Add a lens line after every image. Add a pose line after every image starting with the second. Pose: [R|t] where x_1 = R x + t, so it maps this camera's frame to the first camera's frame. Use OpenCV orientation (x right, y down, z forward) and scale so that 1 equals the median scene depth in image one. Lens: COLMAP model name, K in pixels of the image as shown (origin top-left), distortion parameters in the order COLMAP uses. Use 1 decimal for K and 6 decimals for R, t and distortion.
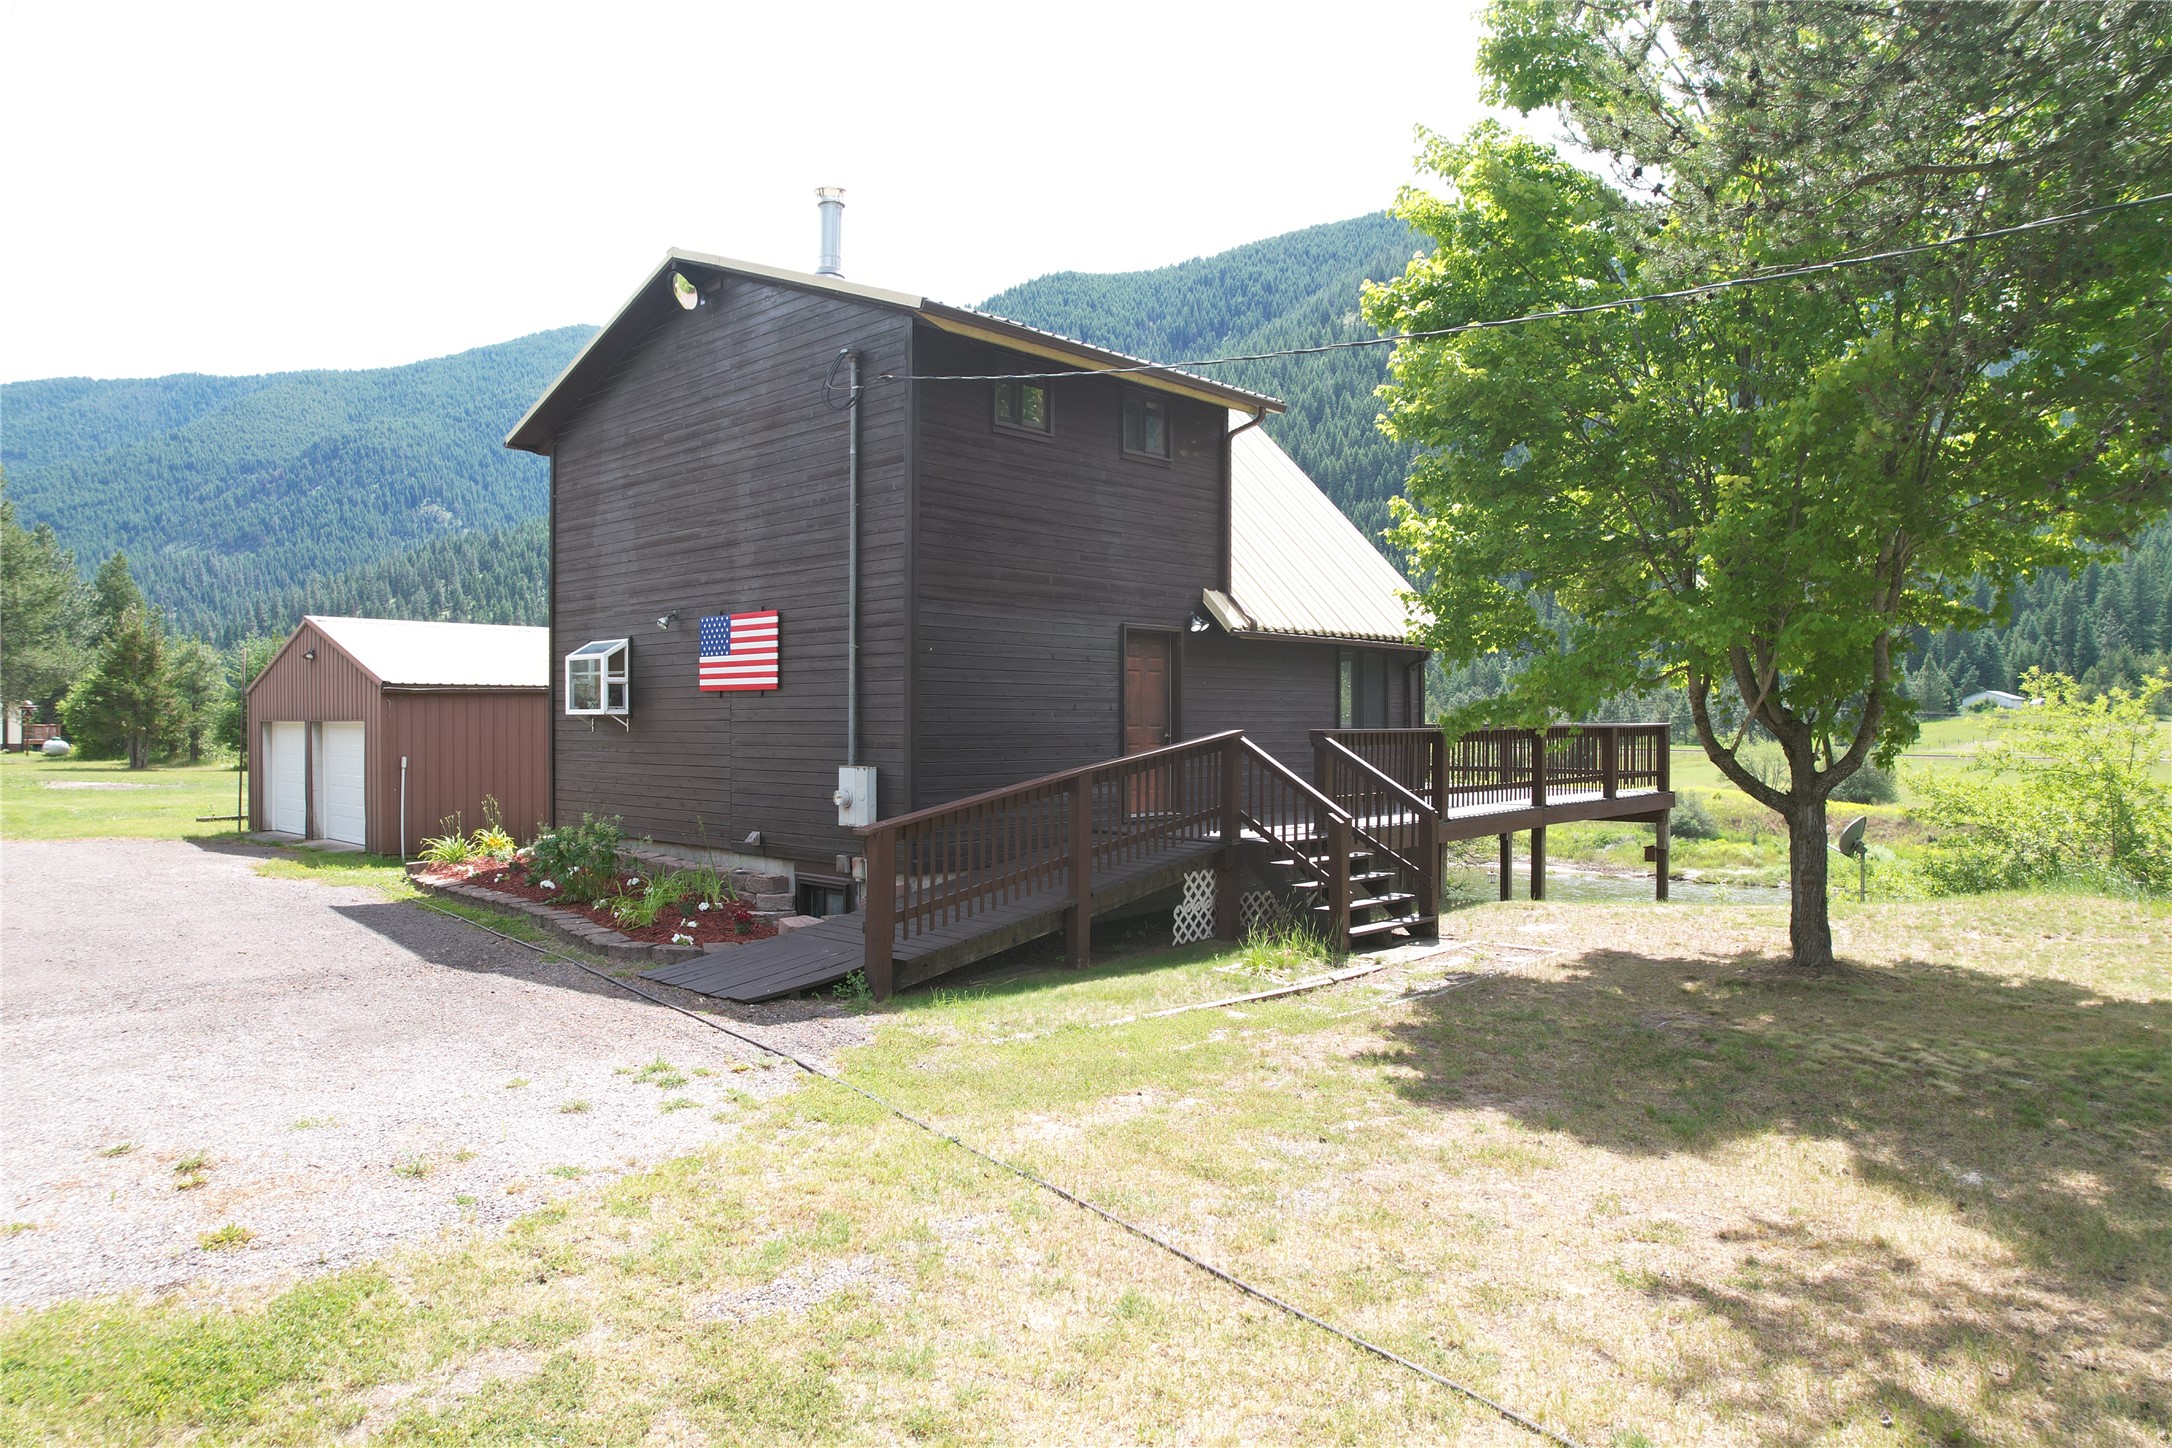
lens RADIAL K [[1395.7, 0, 1086.0], [0, 1395.7, 724.0], [0, 0, 1]] dist [-0.096288, 0.096277]
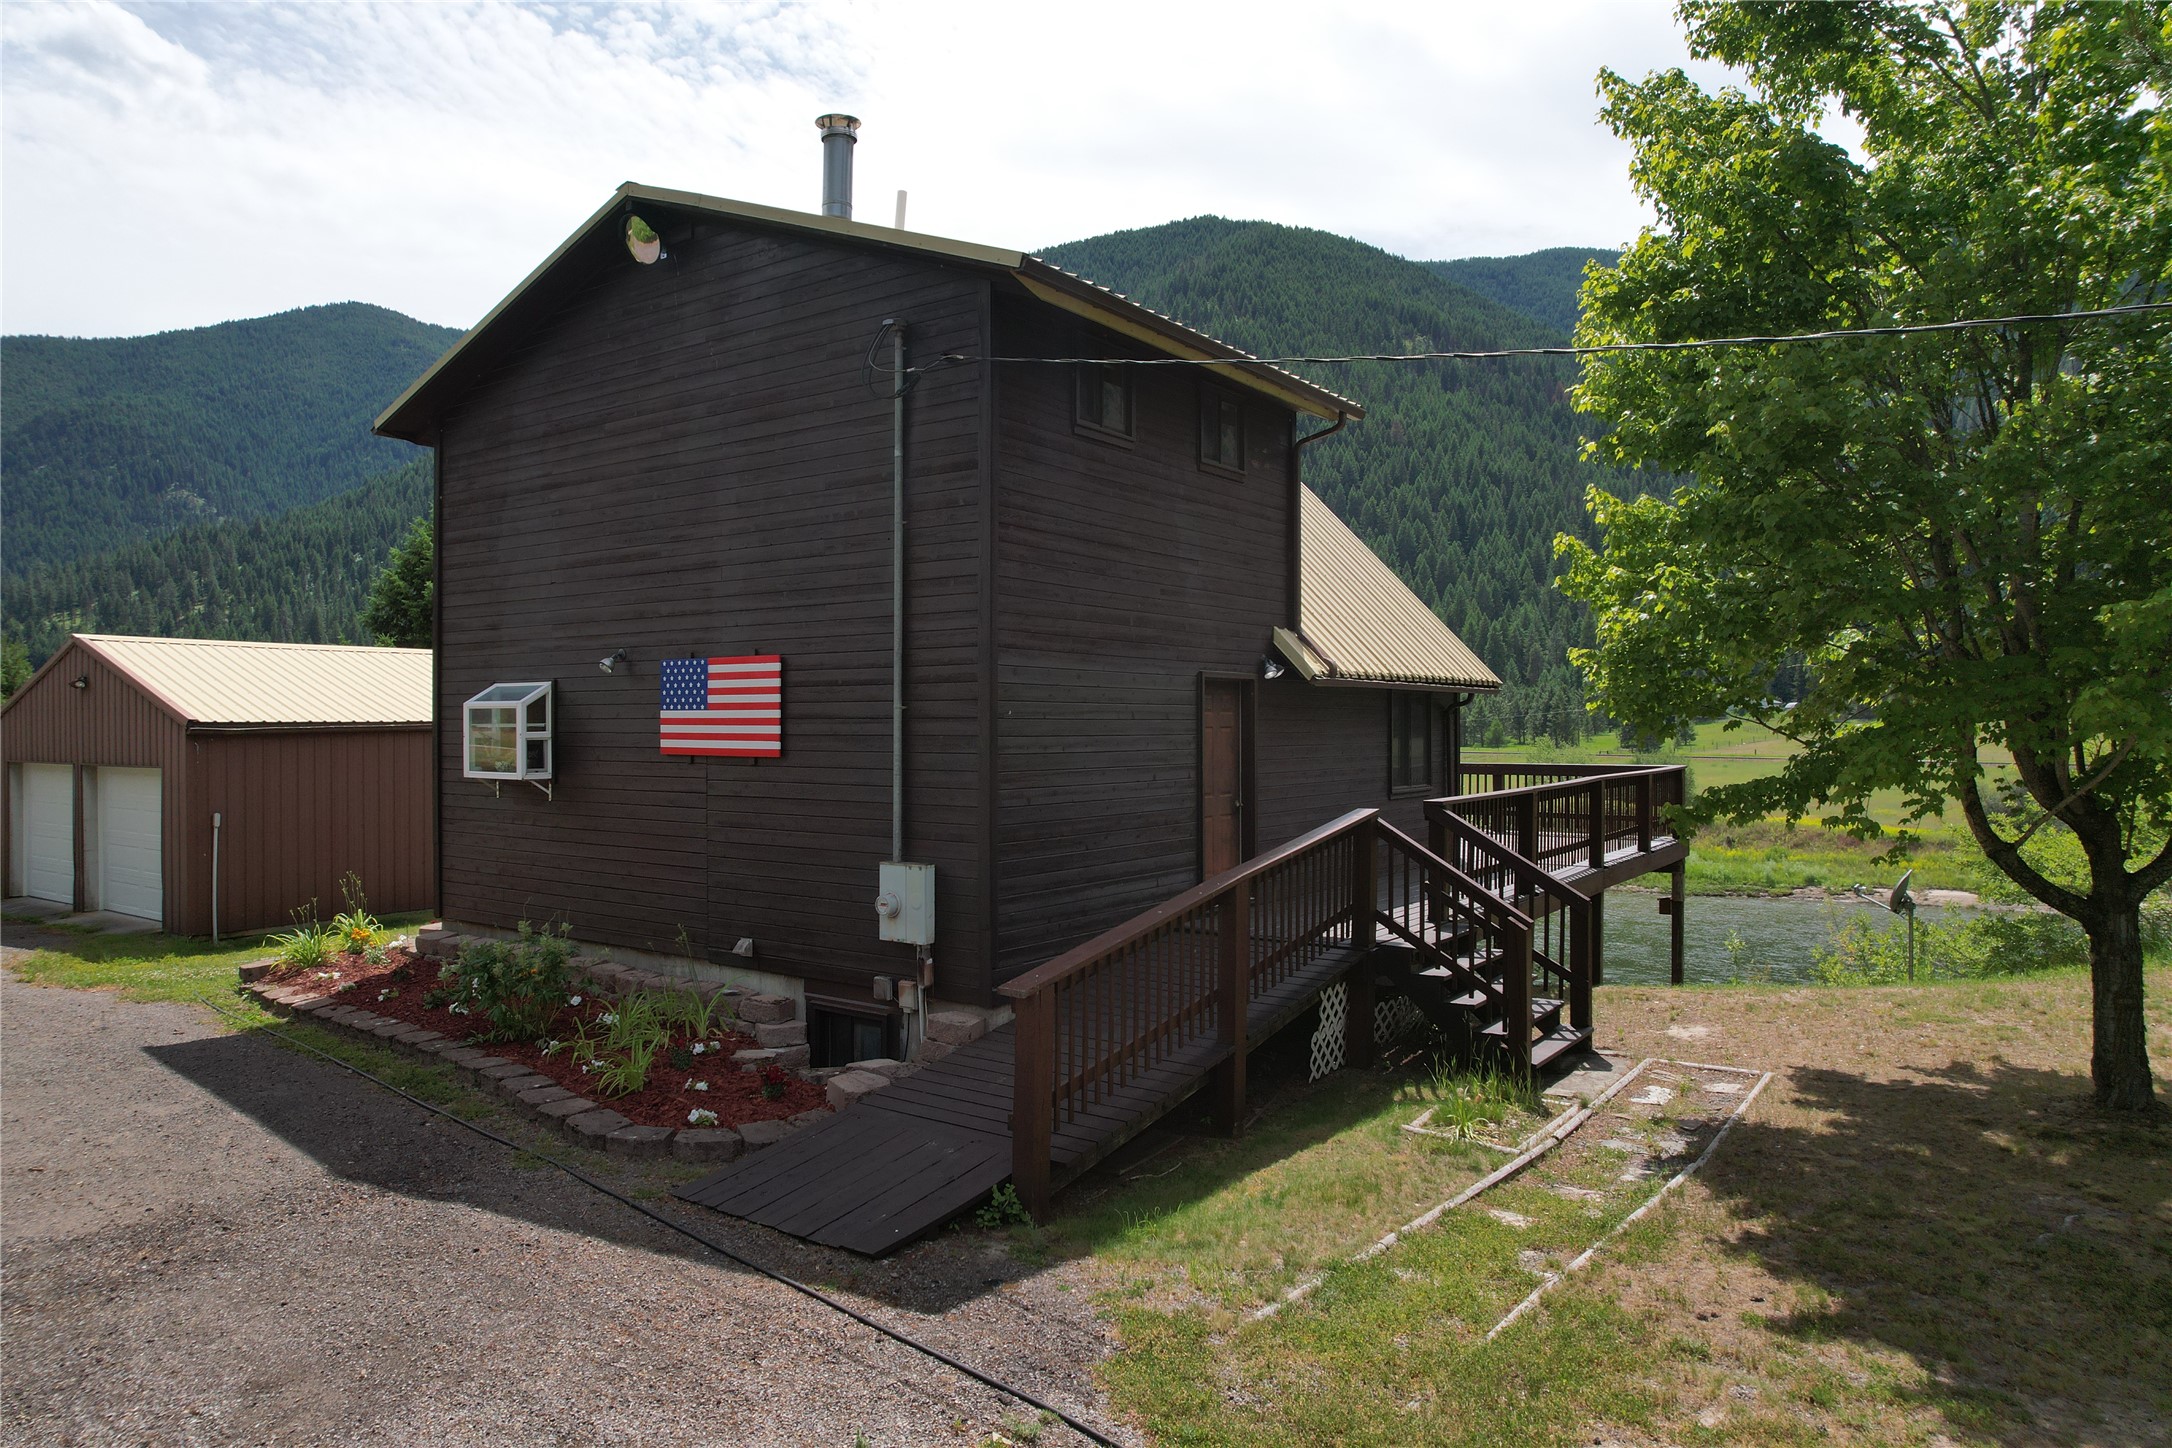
lens RADIAL K [[1395.7, 0, 1086.0], [0, 1395.7, 724.0], [0, 0, 1]] dist [-0.096288, 0.096277]
pose [[0.990030, -0.000713, 0.140853, -0.154941], [0.000821, 0.999999, -0.000711, -0.040846], [-0.140853, 0.000820, 0.990030, 0.200014]]
